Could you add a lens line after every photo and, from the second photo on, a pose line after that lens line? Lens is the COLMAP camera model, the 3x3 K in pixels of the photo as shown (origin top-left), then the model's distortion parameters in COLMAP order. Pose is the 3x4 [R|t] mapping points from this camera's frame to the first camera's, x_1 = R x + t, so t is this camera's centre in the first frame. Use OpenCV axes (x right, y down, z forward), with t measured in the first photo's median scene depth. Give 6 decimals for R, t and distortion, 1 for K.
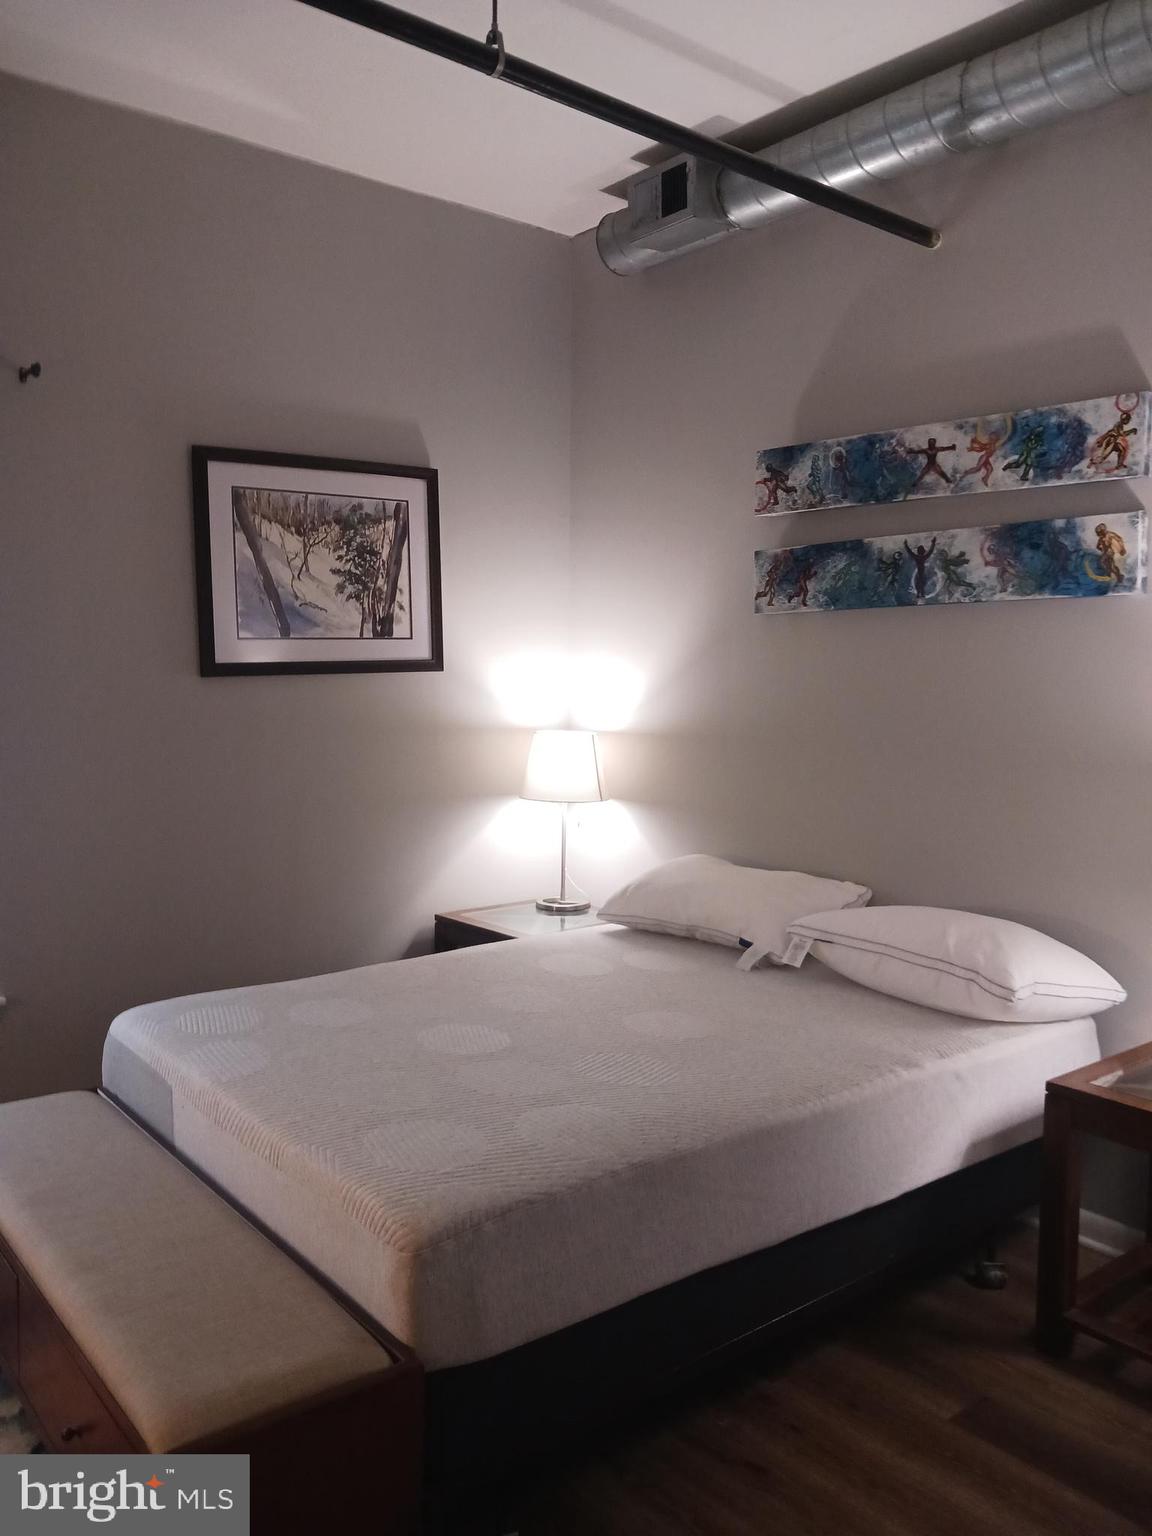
lens RADIAL K [[1226.1, 0, 576.0], [0, 1226.1, 768.0], [0, 0, 1]] dist [-0.011689, 0.003639]
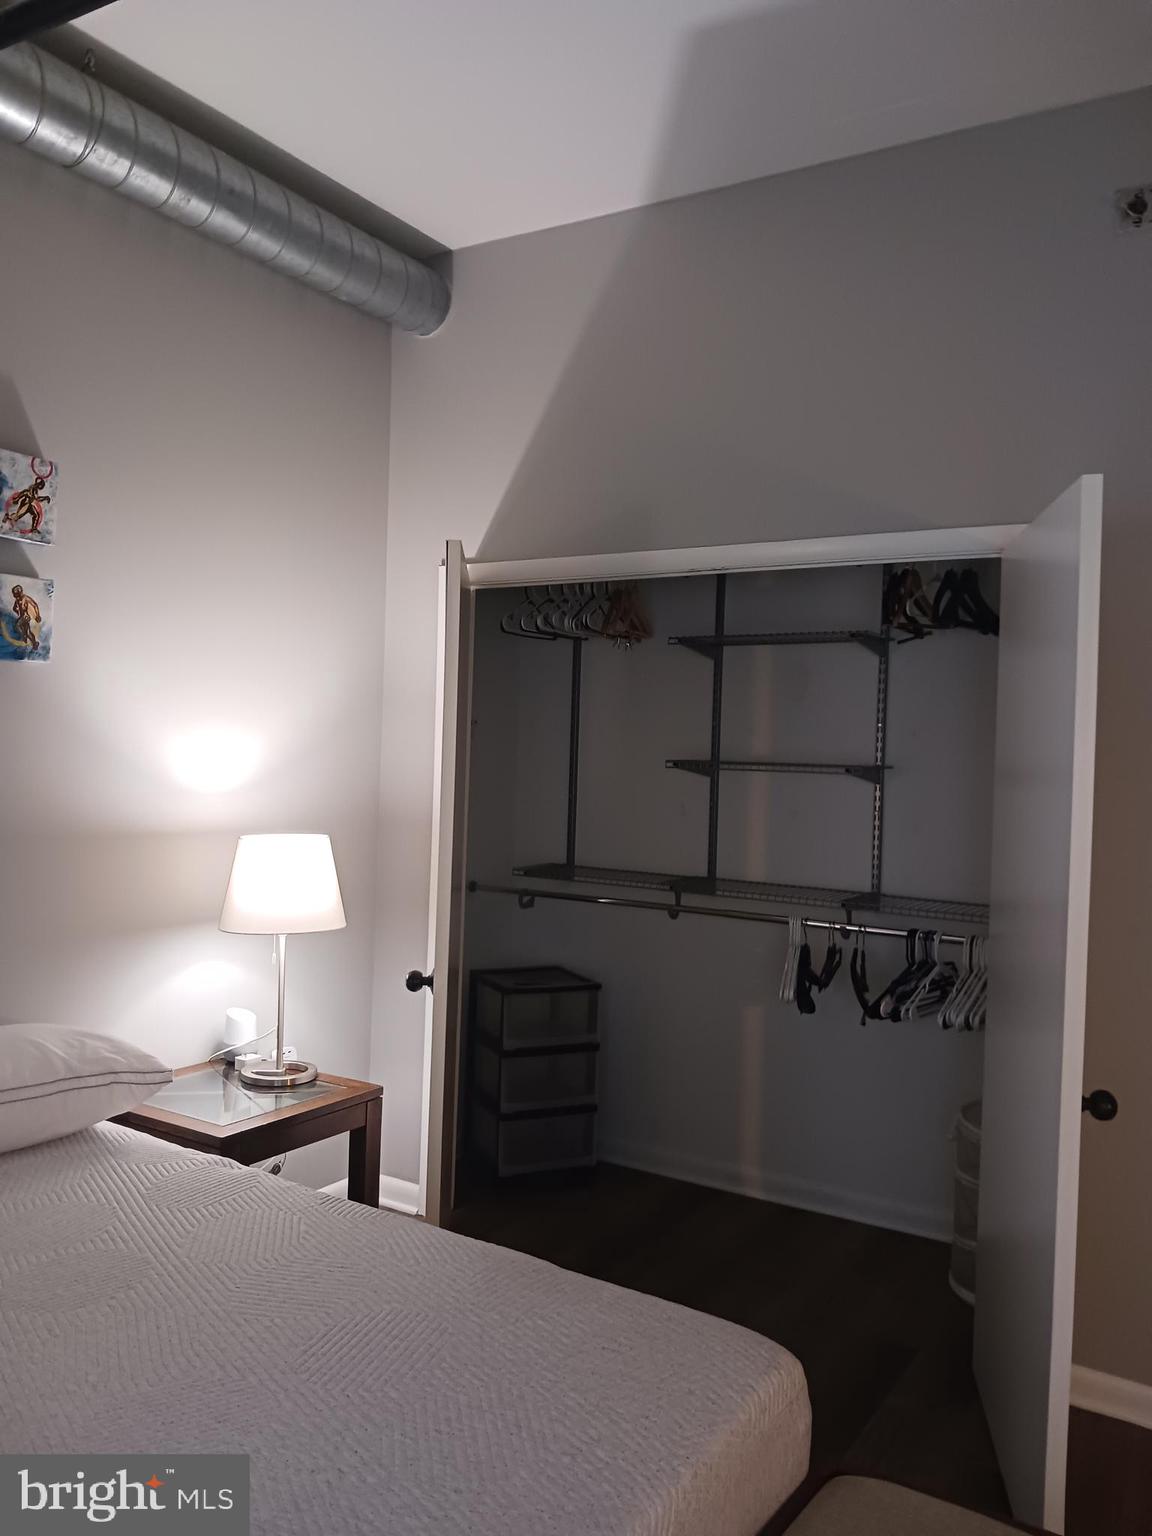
lens RADIAL K [[1226.1, 0, 576.0], [0, 1226.1, 768.0], [0, 0, 1]] dist [-0.011689, 0.003639]
pose [[-0.302166, -0.002202, 0.953253, -0.606839], [0.070582, 0.997201, 0.024677, -0.052402], [-0.950639, 0.074739, -0.301165, 0.894623]]
